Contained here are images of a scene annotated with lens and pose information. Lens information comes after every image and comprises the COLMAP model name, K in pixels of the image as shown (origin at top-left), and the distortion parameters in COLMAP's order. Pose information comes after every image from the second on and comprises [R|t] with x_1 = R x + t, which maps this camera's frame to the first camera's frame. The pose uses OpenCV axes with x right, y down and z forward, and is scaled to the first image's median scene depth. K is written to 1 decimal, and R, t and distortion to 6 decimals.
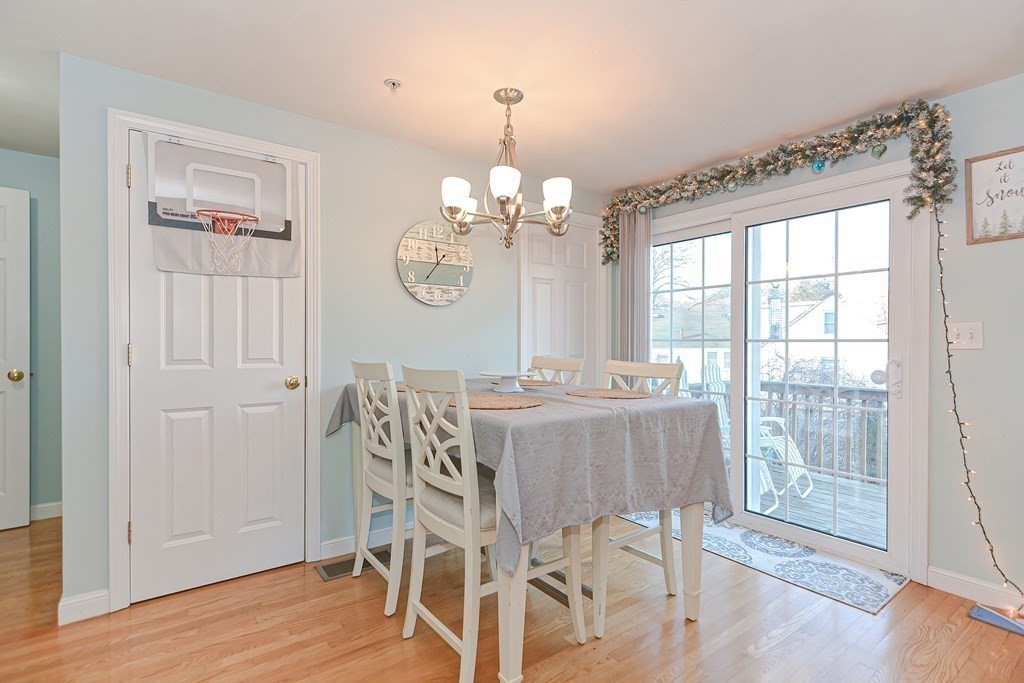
lens RADIAL K [[492.3, 0, 511.2], [0, 492.3, 345.7], [0, 0, 1]] dist [0.020180, -0.009833]
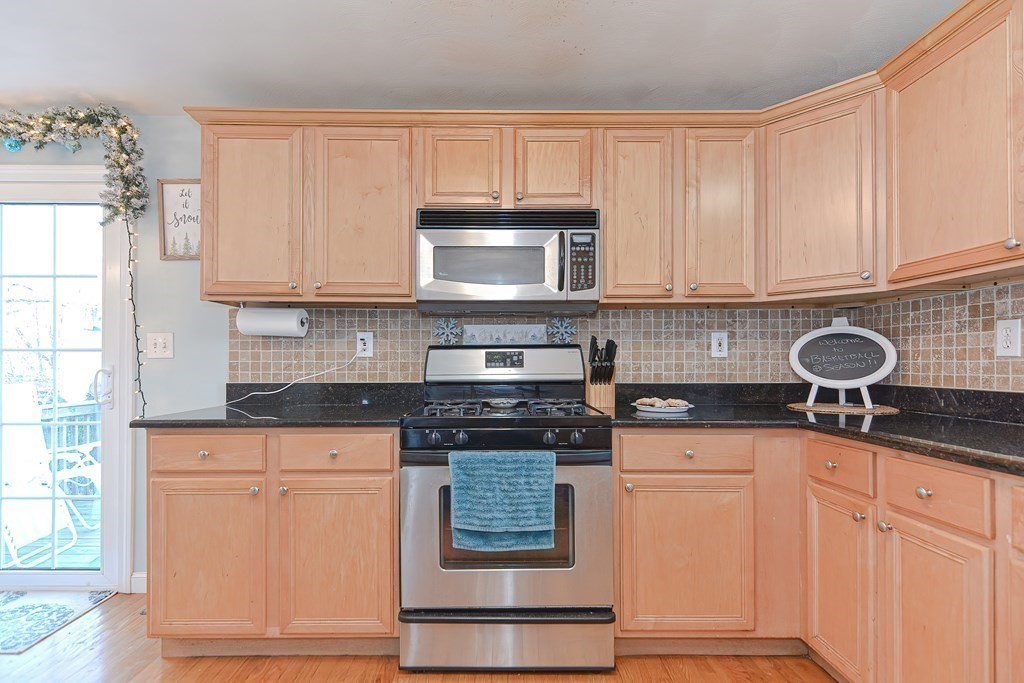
lens RADIAL K [[492.3, 0, 499.7], [0, 492.3, 359.6], [0, 0, 1]] dist [0.020180, -0.009833]
pose [[0.598422, 0.002800, 0.801176, 0.482513], [0.005497, 0.999956, -0.007600, 0.022030], [-0.801162, 0.008952, 0.598380, -0.208825]]
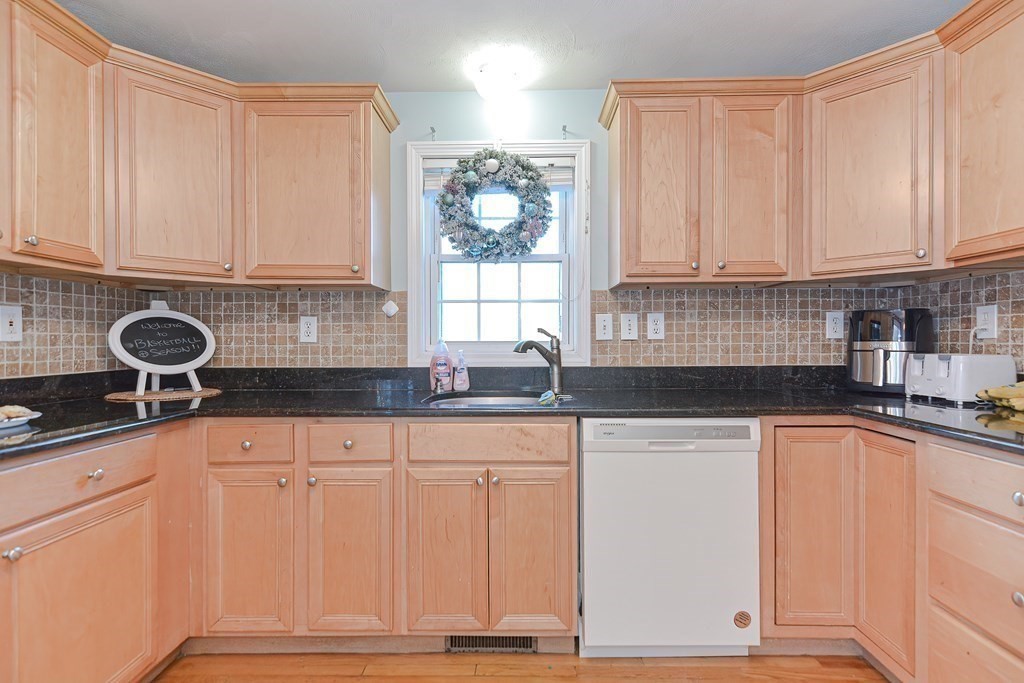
lens RADIAL K [[492.3, 0, 520.1], [0, 492.3, 345.5], [0, 0, 1]] dist [0.020180, -0.009833]
pose [[-0.793496, -0.004712, 0.608557, 0.543655], [0.004306, 0.999902, 0.013357, 0.010940], [-0.608560, 0.013219, -0.793398, 0.163850]]
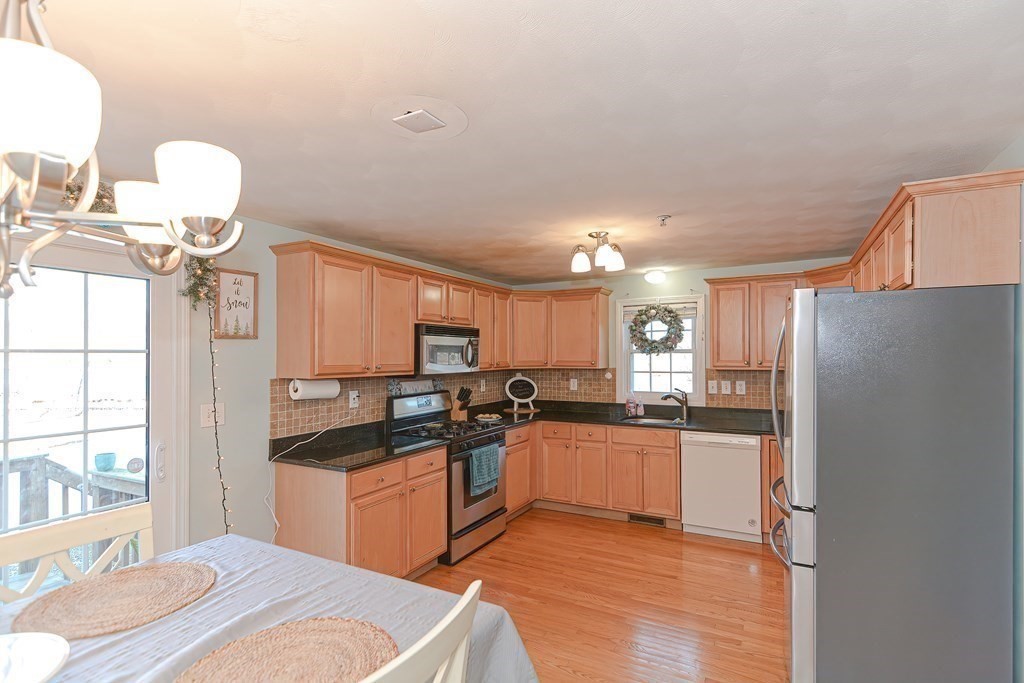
lens RADIAL K [[492.3, 0, 518.9], [0, 492.3, 351.2], [0, 0, 1]] dist [0.020180, -0.009833]
pose [[-0.421116, 0.008520, 0.906967, -0.455050], [0.009553, 0.999942, -0.004958, -0.153737], [-0.906957, 0.006577, -0.421173, 0.810867]]
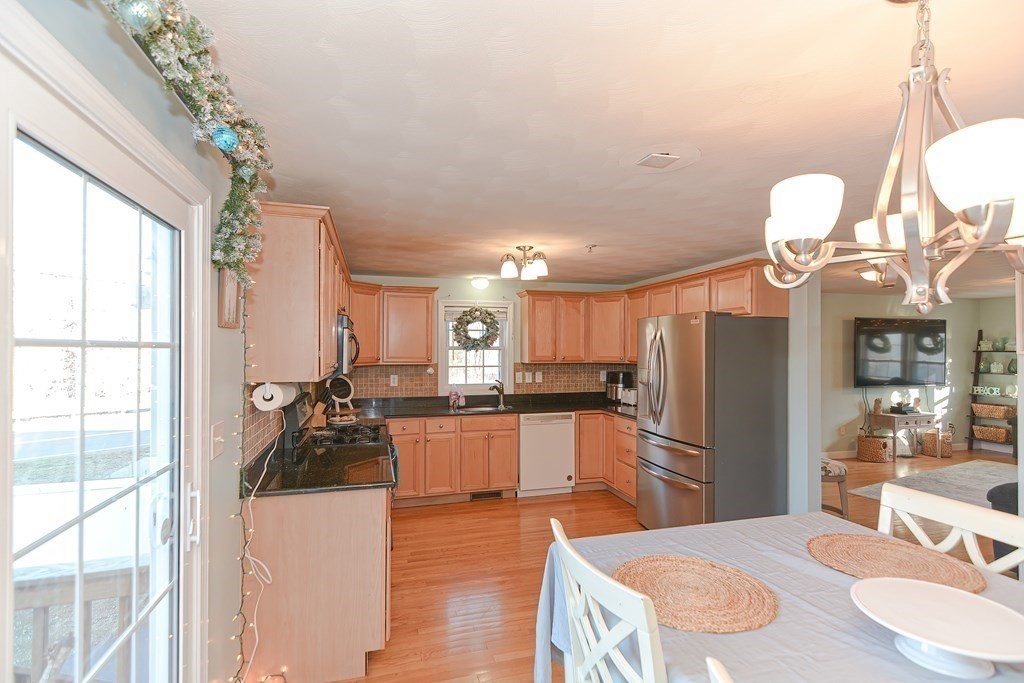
lens RADIAL K [[492.3, 0, 519.3], [0, 492.3, 346.8], [0, 0, 1]] dist [0.020180, -0.009833]
pose [[-0.938254, -0.001418, 0.345944, 0.172531], [-0.001351, 0.999999, 0.000435, -0.165863], [-0.345945, -0.000059, -0.938255, 1.547469]]
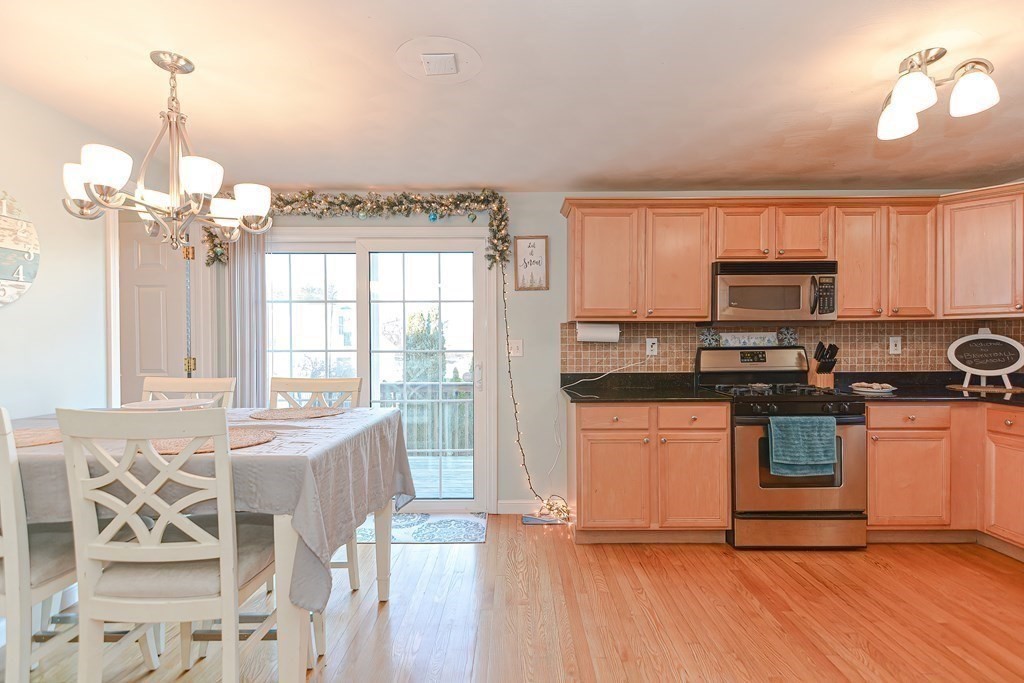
lens RADIAL K [[492.3, 0, 512.9], [0, 492.3, 345.5], [0, 0, 1]] dist [0.020180, -0.009833]
pose [[0.599989, -0.013575, 0.799893, -0.329297], [0.011179, 0.999901, 0.008584, -0.040218], [-0.799930, 0.003792, 0.600081, 0.065058]]
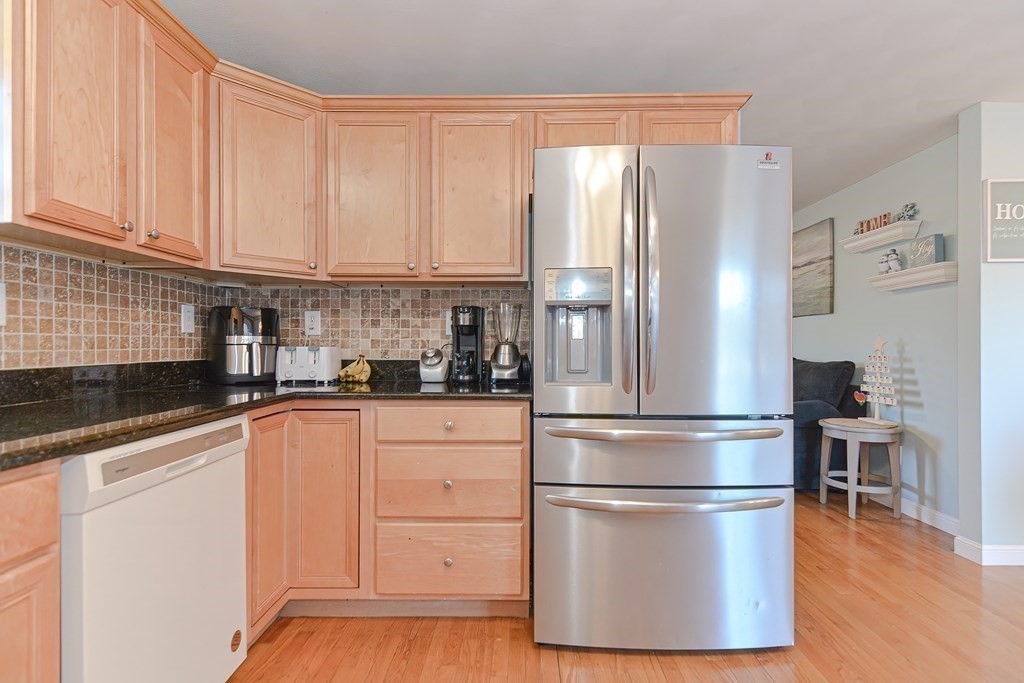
lens RADIAL K [[492.3, 0, 514.1], [0, 492.3, 347.4], [0, 0, 1]] dist [0.020180, -0.009833]
pose [[-0.610341, -0.000868, -0.792139, 1.017834], [-0.007338, 0.999963, 0.004558, 0.032164], [0.792105, 0.008595, -0.610324, 0.079102]]
